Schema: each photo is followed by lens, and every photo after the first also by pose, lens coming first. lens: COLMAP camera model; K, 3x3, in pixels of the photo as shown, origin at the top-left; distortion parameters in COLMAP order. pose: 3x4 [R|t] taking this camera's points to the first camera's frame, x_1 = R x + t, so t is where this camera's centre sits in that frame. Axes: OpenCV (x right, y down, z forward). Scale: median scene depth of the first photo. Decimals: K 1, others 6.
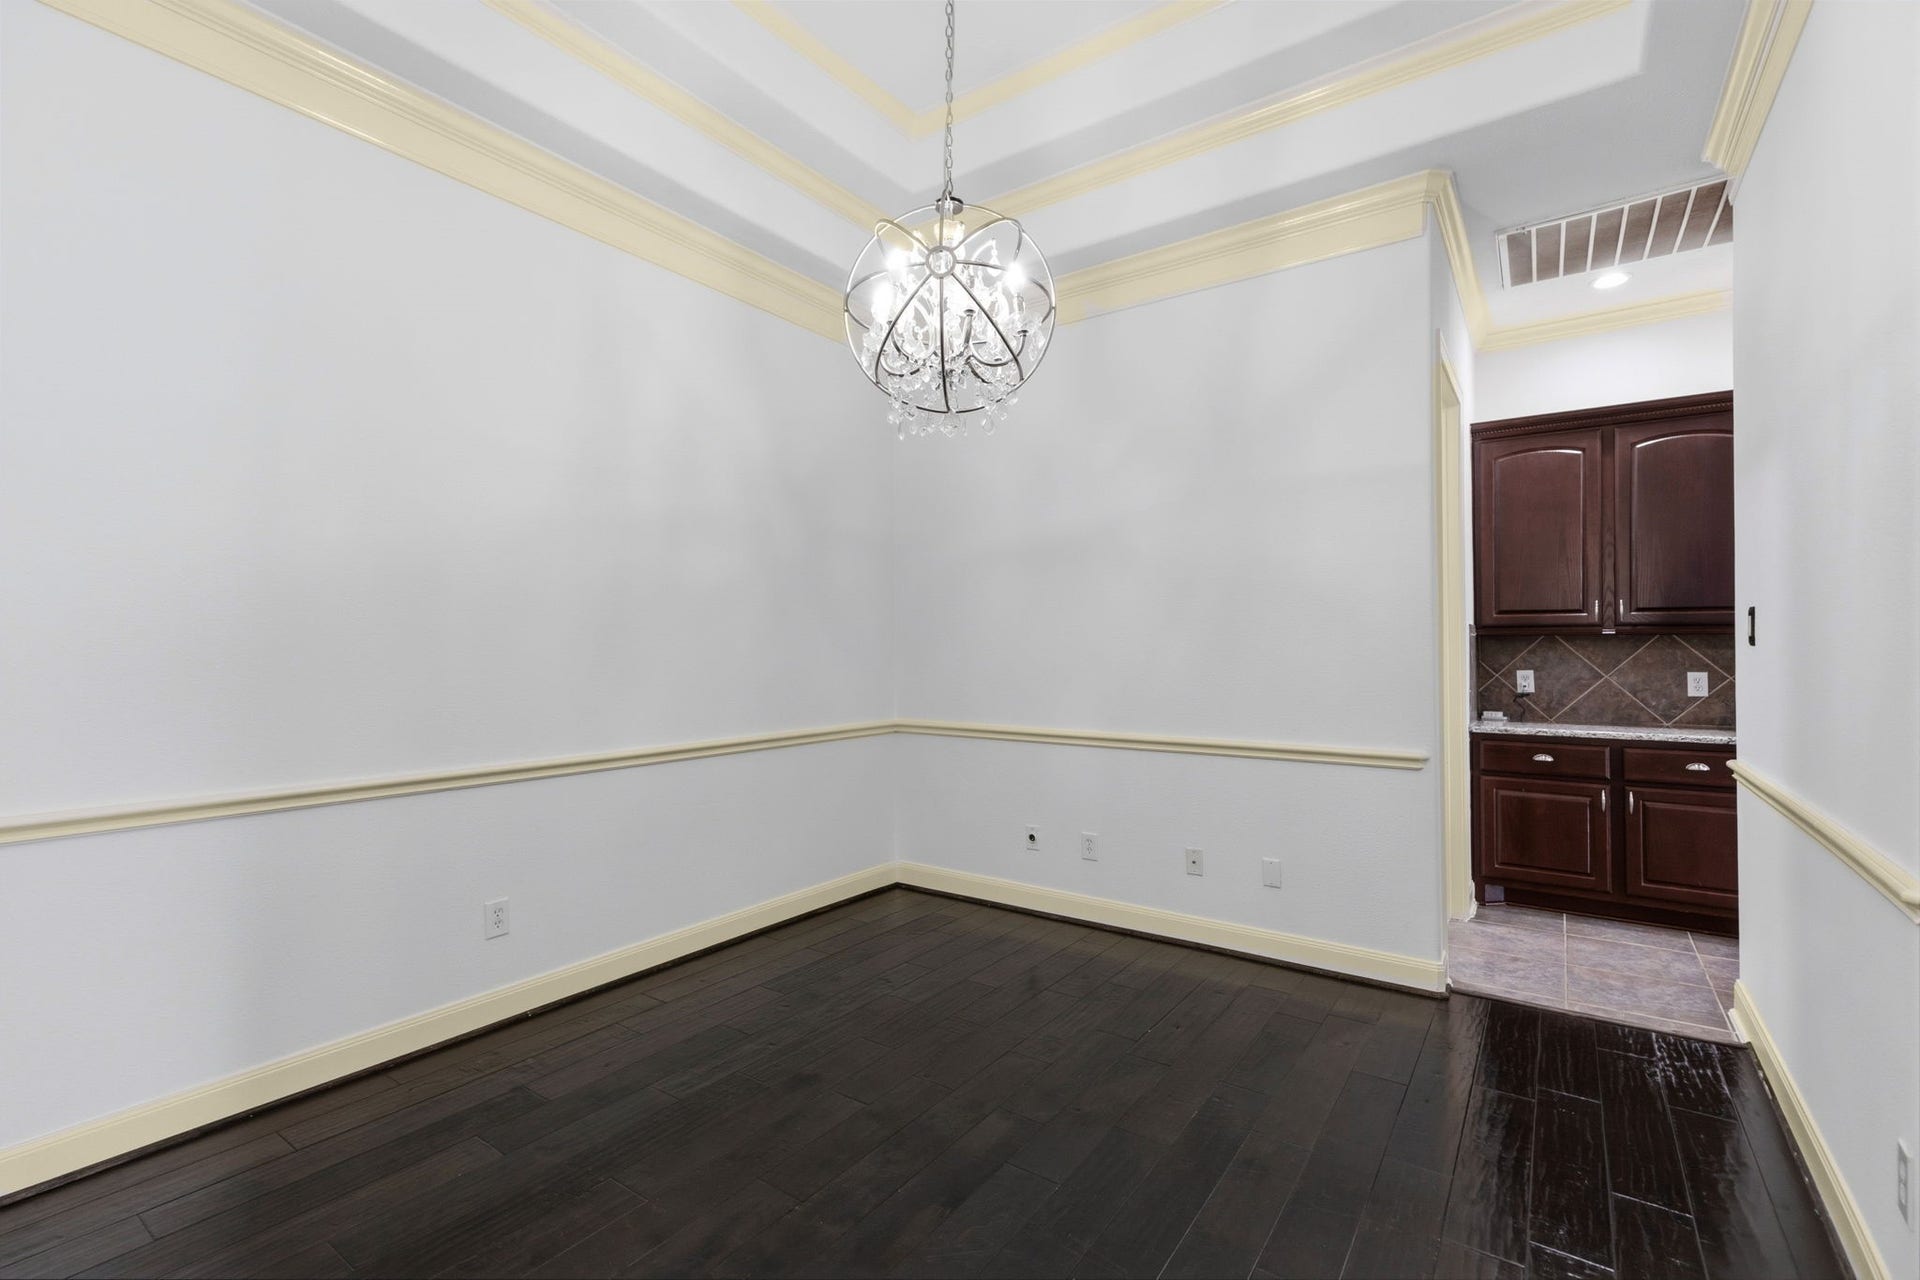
lens RADIAL K [[851.1, 0, 954.6], [0, 851.1, 637.8], [0, 0, 1]] dist [-0.004037, -0.000688]
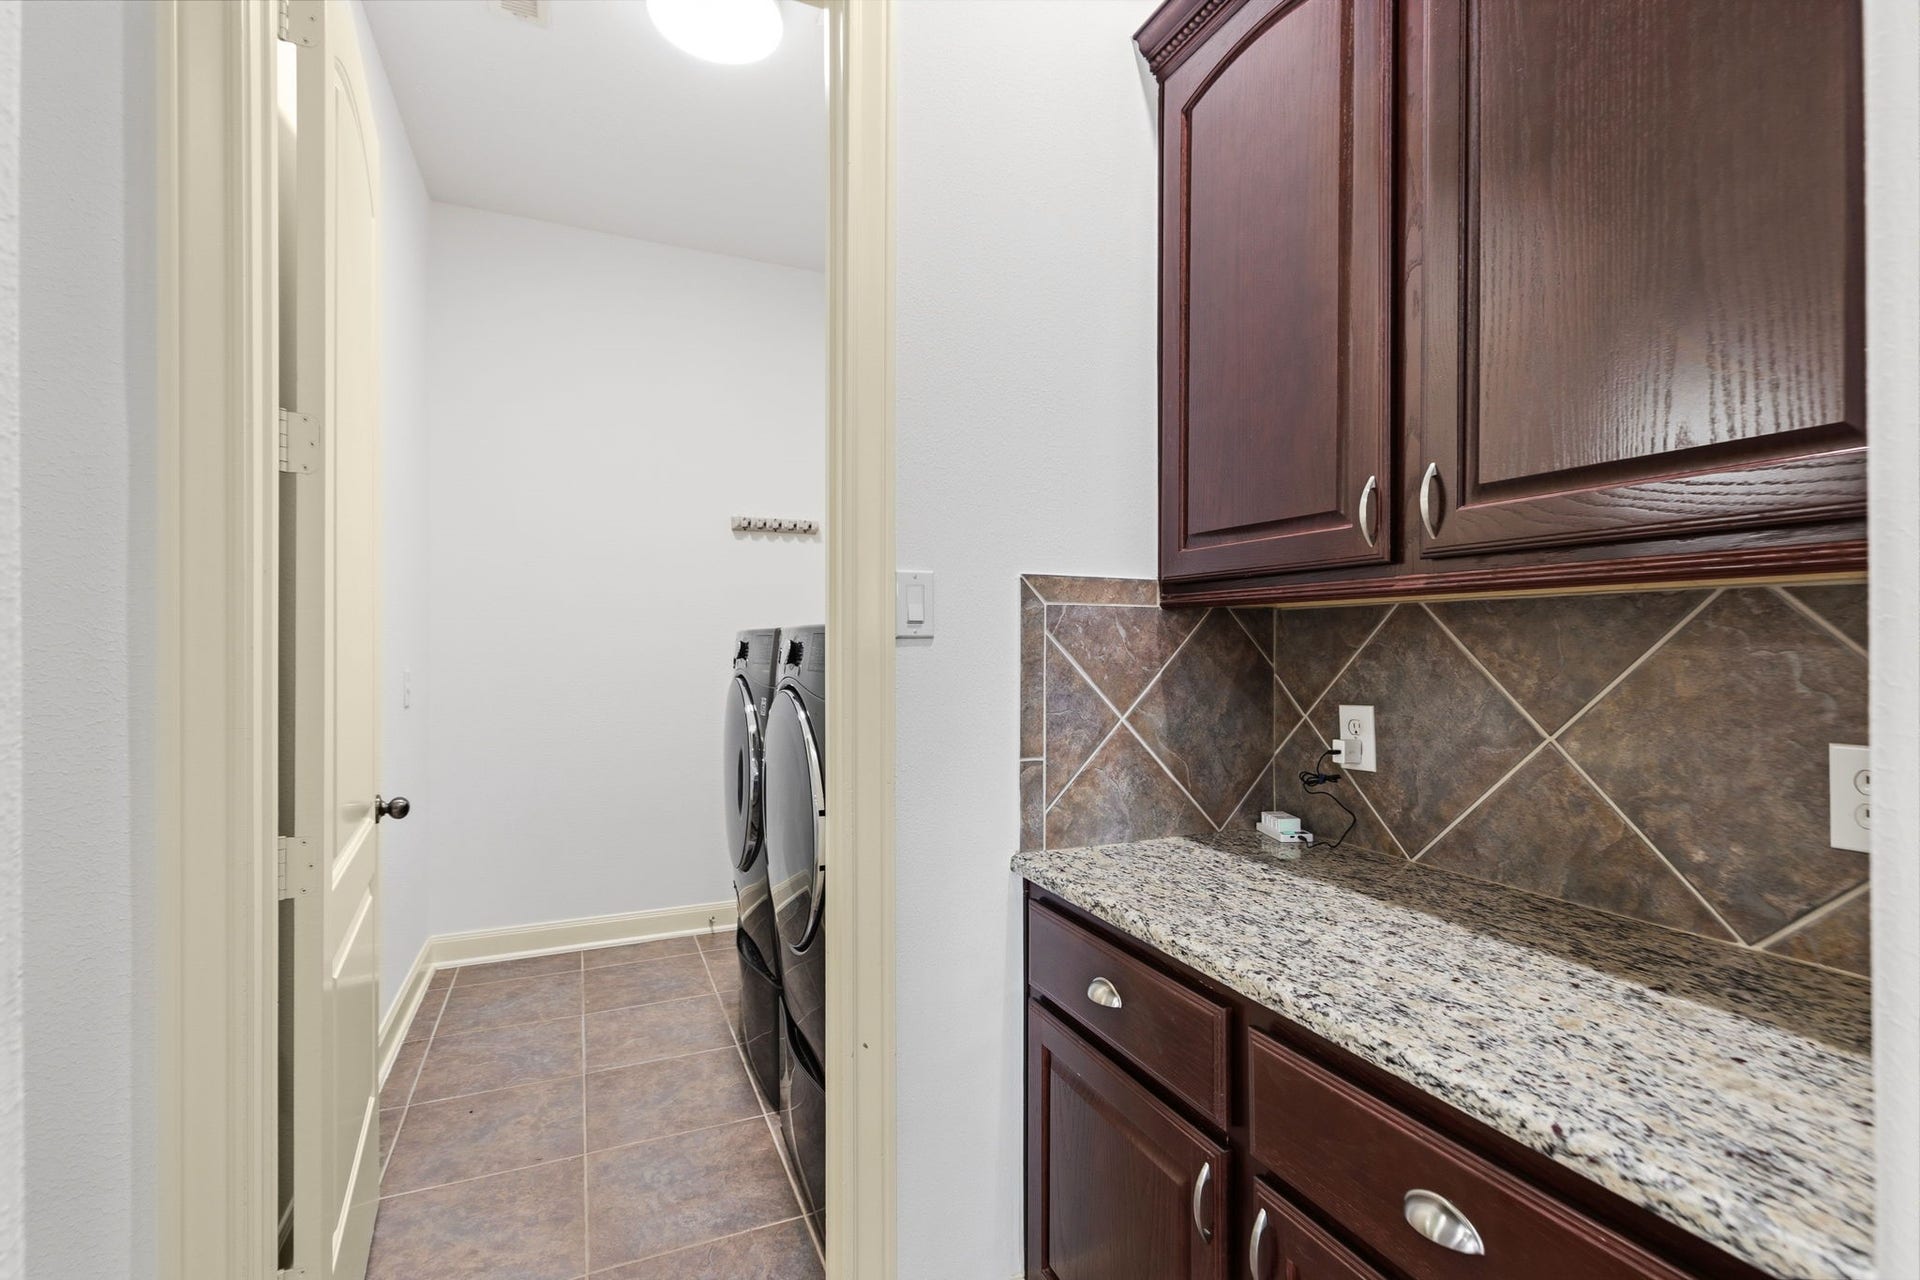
lens RADIAL K [[851.1, 0, 958.2], [0, 851.1, 637.6], [0, 0, 1]] dist [-0.004037, -0.000688]
pose [[0.847586, -0.012482, -0.530512, 0.743018], [0.017747, 0.999831, 0.004831, 0.005772], [0.530361, -0.013510, 0.847664, 0.640466]]
